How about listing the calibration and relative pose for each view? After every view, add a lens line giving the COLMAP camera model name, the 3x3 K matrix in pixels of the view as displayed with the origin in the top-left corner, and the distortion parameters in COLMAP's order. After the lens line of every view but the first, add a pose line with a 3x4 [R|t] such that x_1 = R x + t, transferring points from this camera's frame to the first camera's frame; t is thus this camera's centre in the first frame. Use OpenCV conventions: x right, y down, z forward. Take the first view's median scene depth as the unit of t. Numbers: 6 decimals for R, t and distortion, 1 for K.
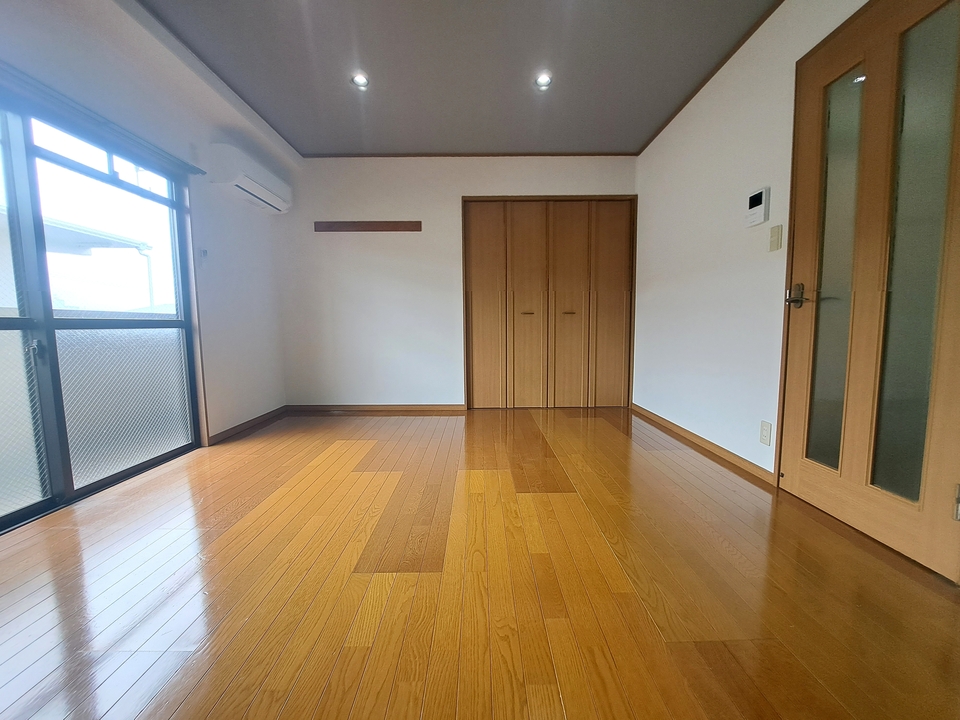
lens RADIAL K [[384.3, 0, 477.2], [0, 384.3, 359.0], [0, 0, 1]] dist [-0.017684, 0.000718]
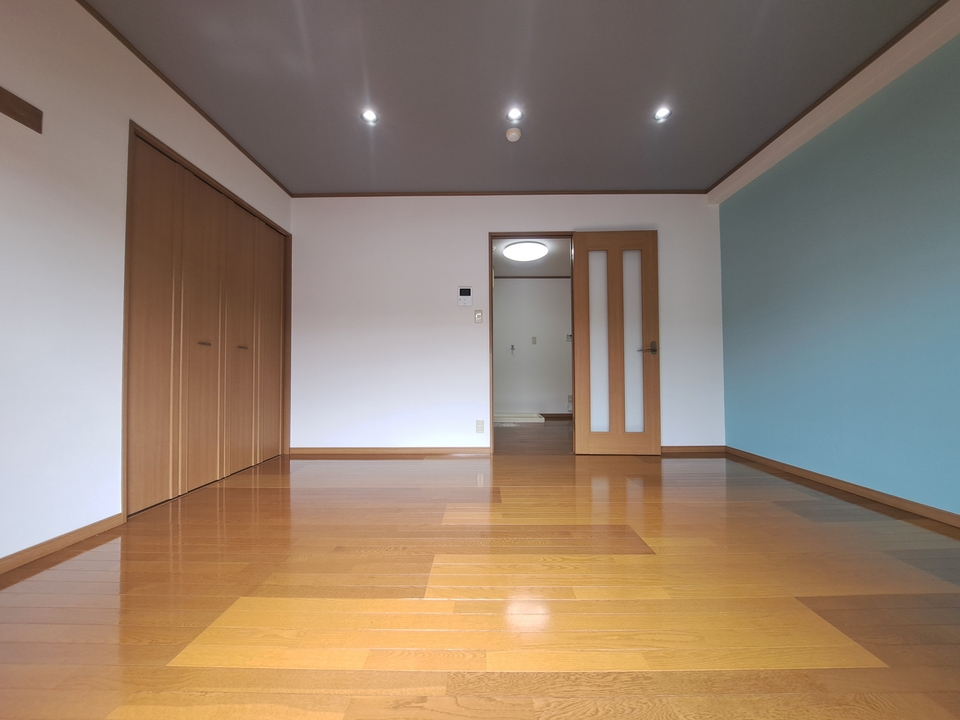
lens RADIAL K [[384.3, 0, 477.2], [0, 384.3, 363.7], [0, 0, 1]] dist [-0.017684, 0.000718]
pose [[0.004902, 0.028576, 0.999580, -0.539013], [0.089588, 0.995560, -0.028901, -0.020739], [-0.995967, 0.089692, 0.002320, 0.523045]]
